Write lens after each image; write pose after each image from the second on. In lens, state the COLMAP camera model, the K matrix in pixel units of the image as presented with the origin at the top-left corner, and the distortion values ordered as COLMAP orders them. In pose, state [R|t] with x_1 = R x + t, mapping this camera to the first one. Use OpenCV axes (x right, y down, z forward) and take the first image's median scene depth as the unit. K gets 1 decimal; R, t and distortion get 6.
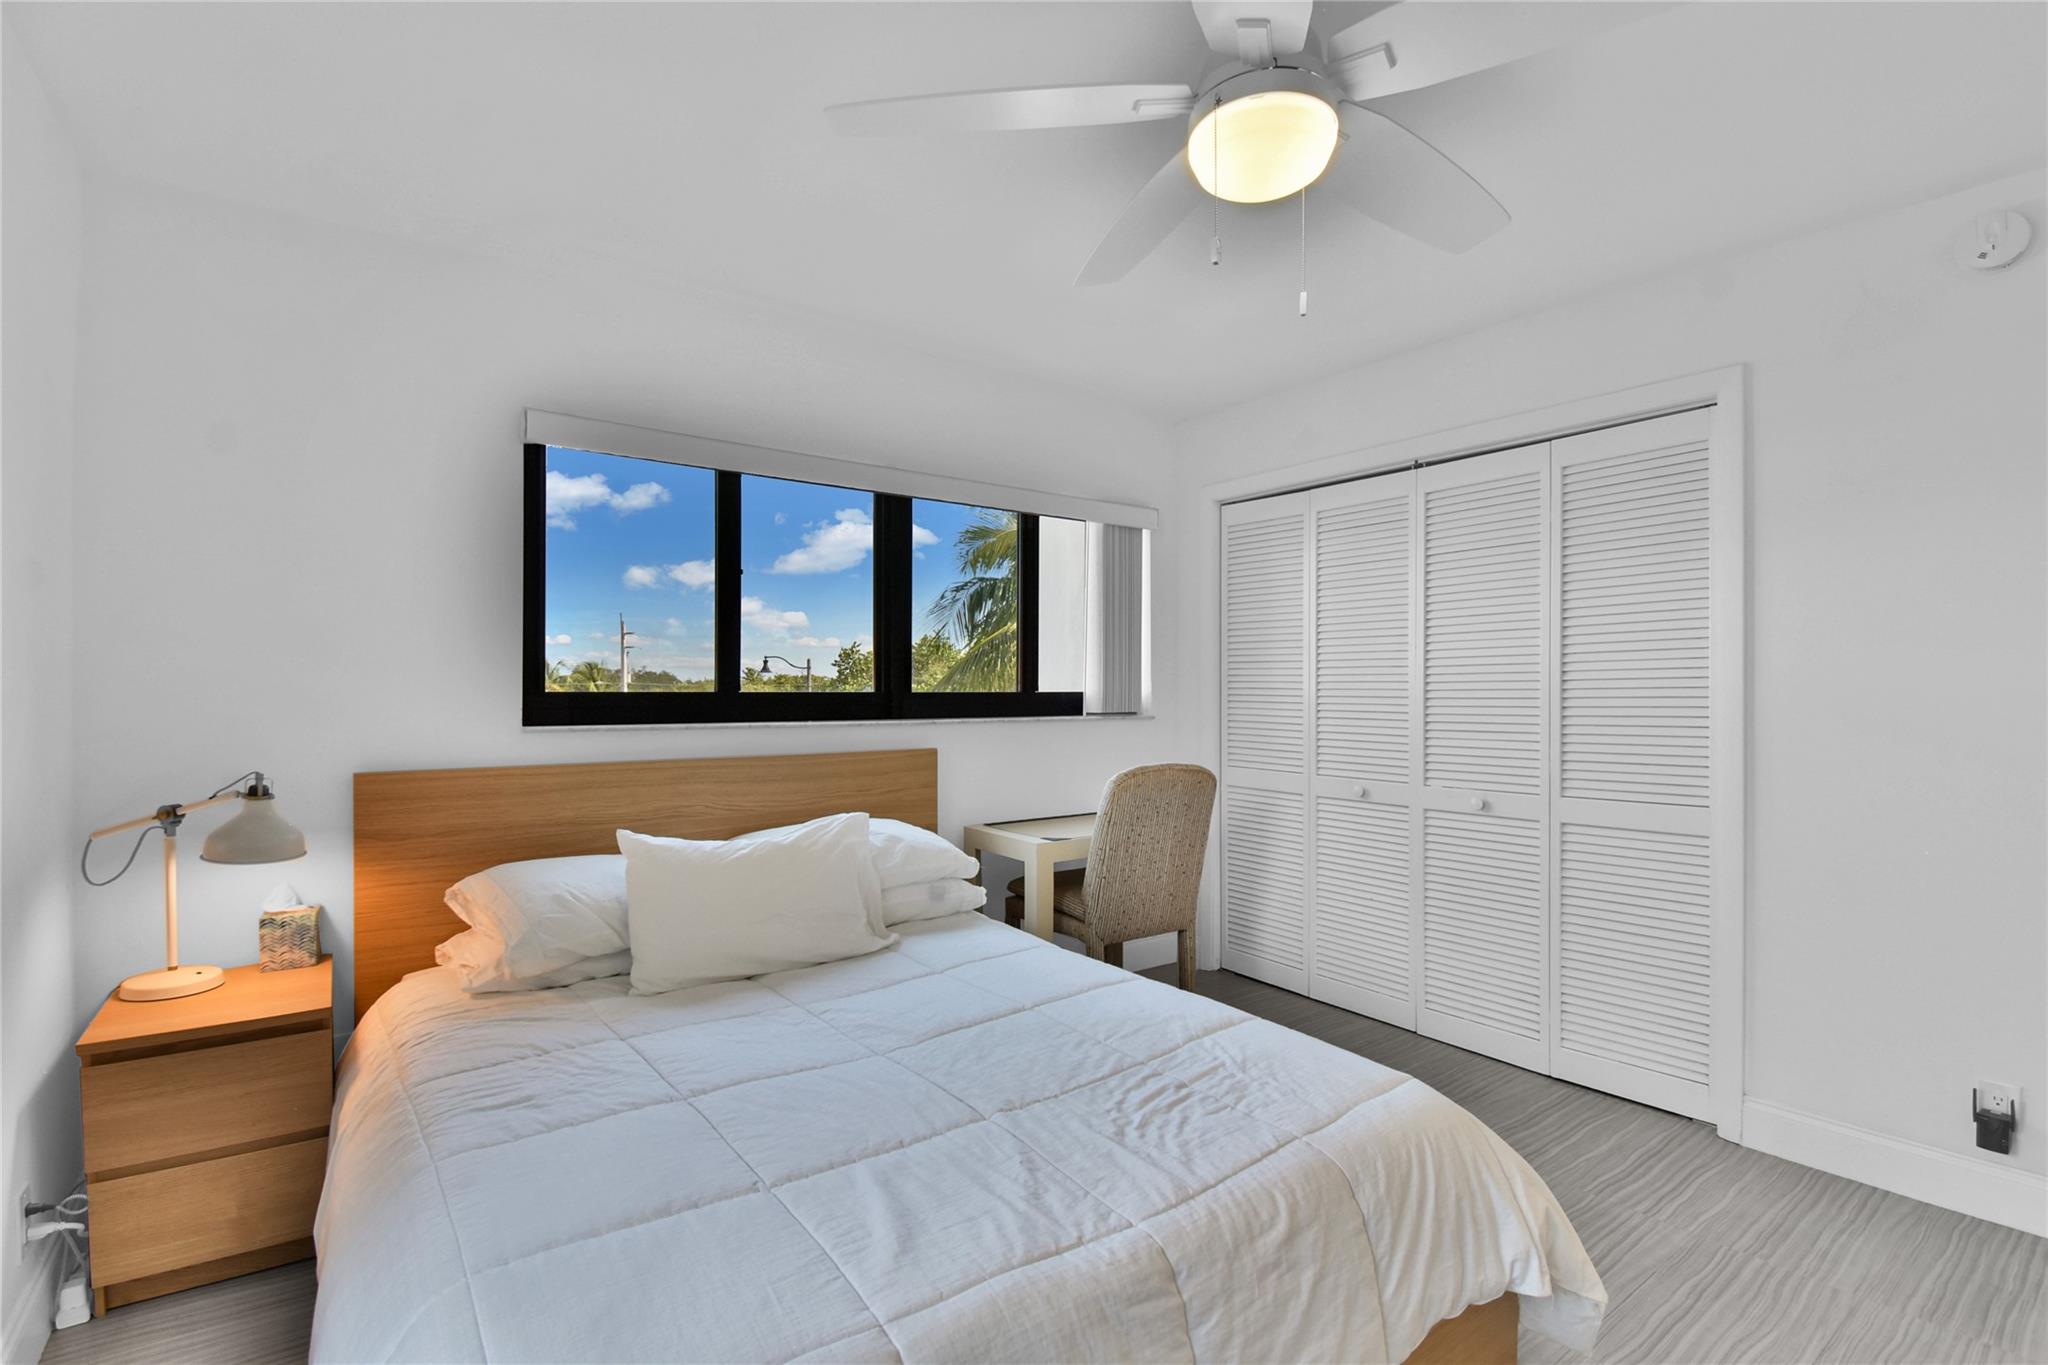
lens RADIAL K [[936.7, 0, 1039.2], [0, 936.7, 693.3], [0, 0, 1]] dist [0.003696, -0.017594]
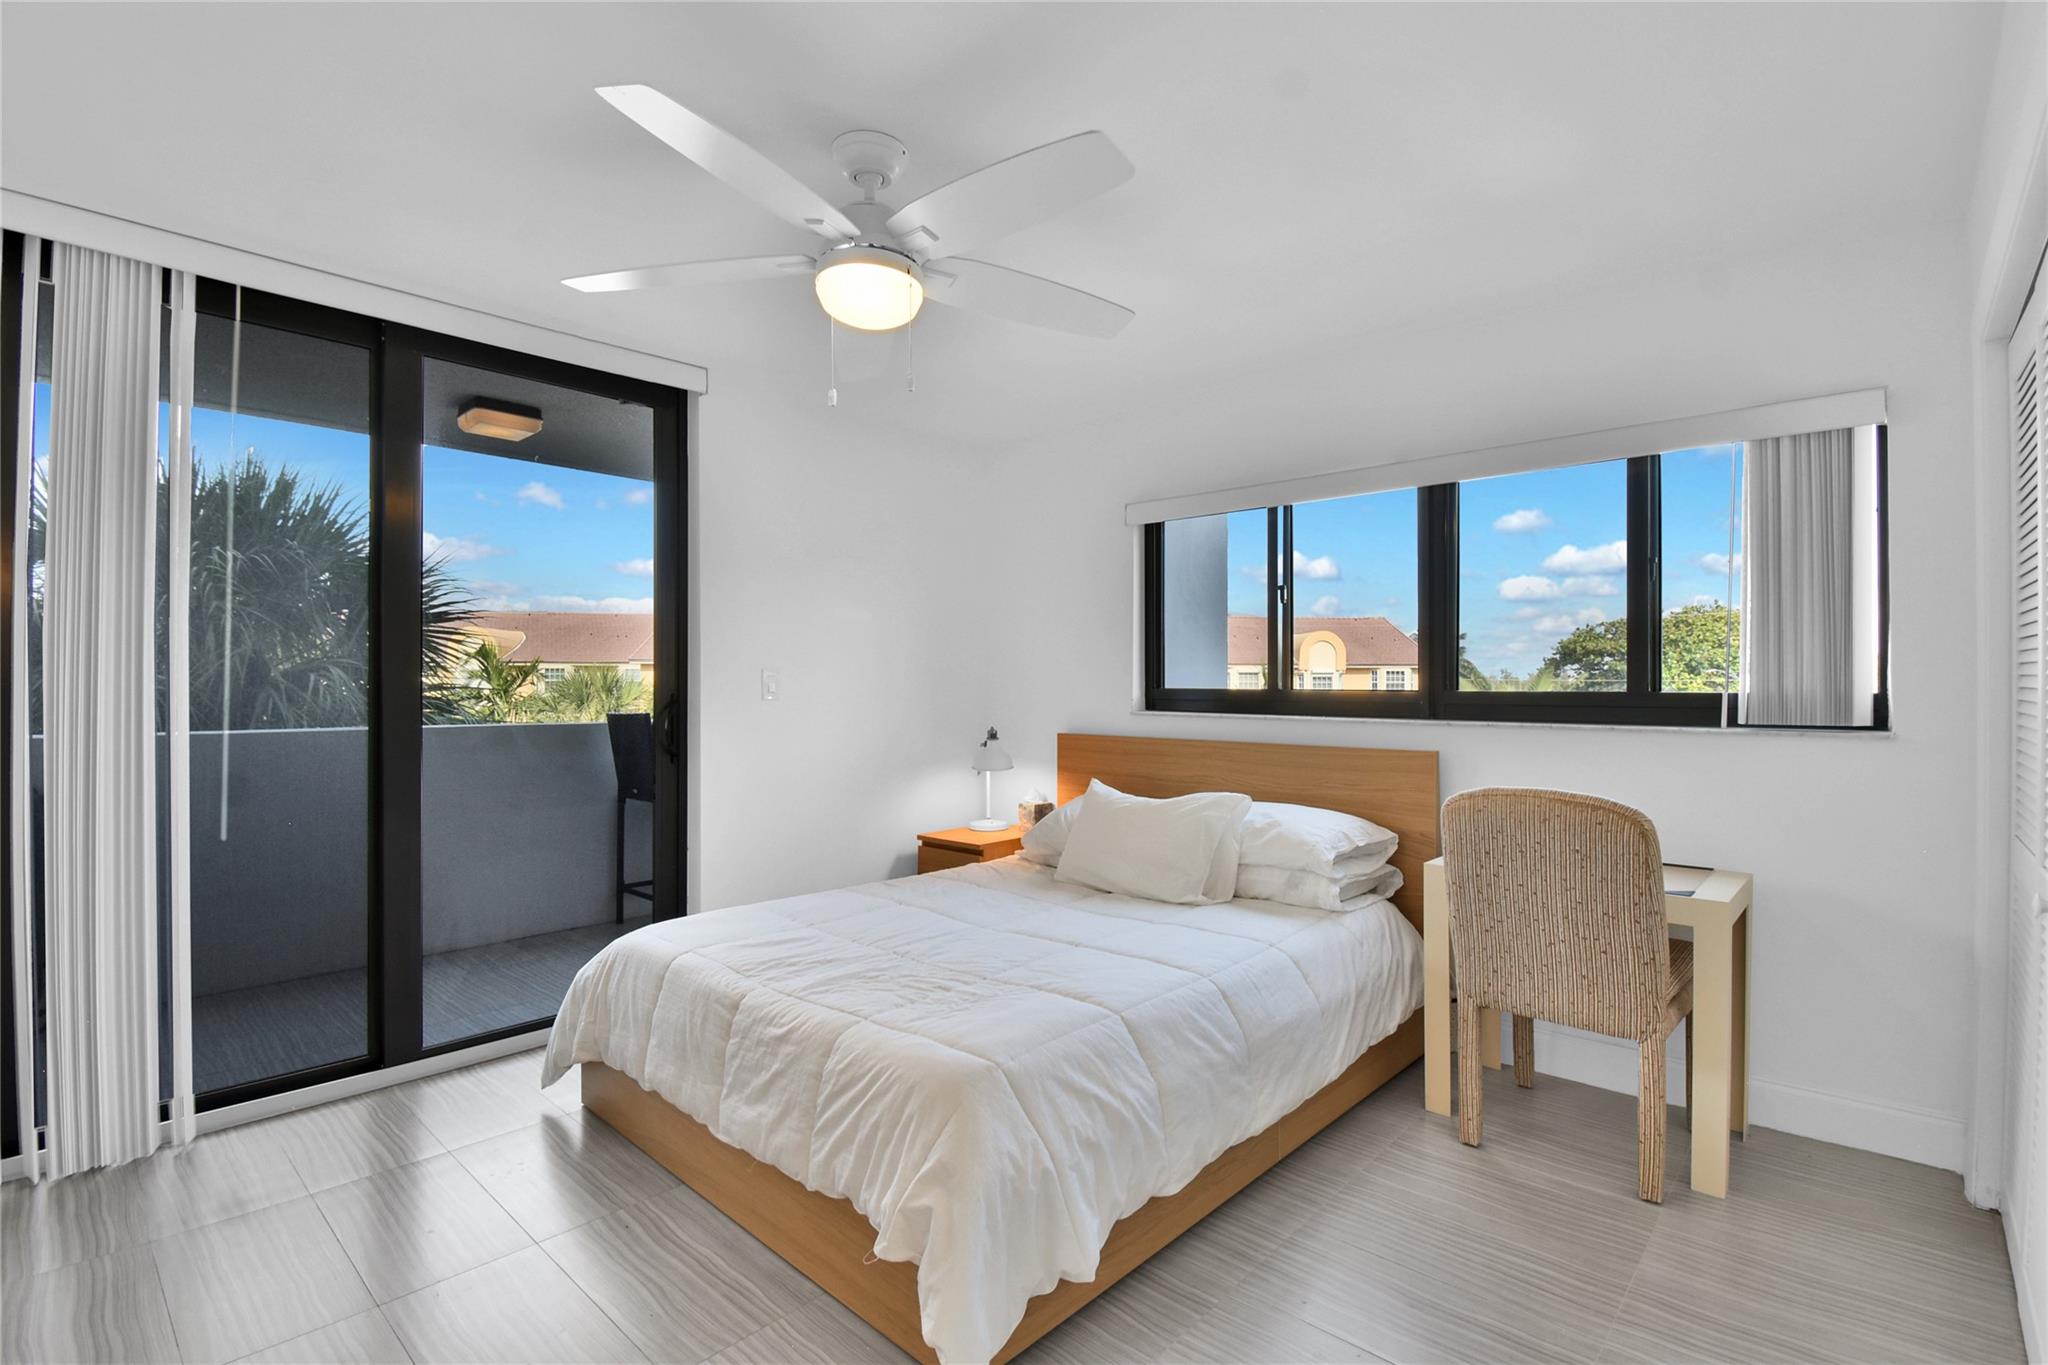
lens RADIAL K [[936.7, 0, 1043.8], [0, 936.7, 679.1], [0, 0, 1]] dist [0.003696, -0.017594]
pose [[0.214333, -0.003698, -0.976754, 0.866806], [-0.009178, 0.999941, -0.005800, -0.005009], [0.976717, 0.010207, 0.214287, 0.501458]]
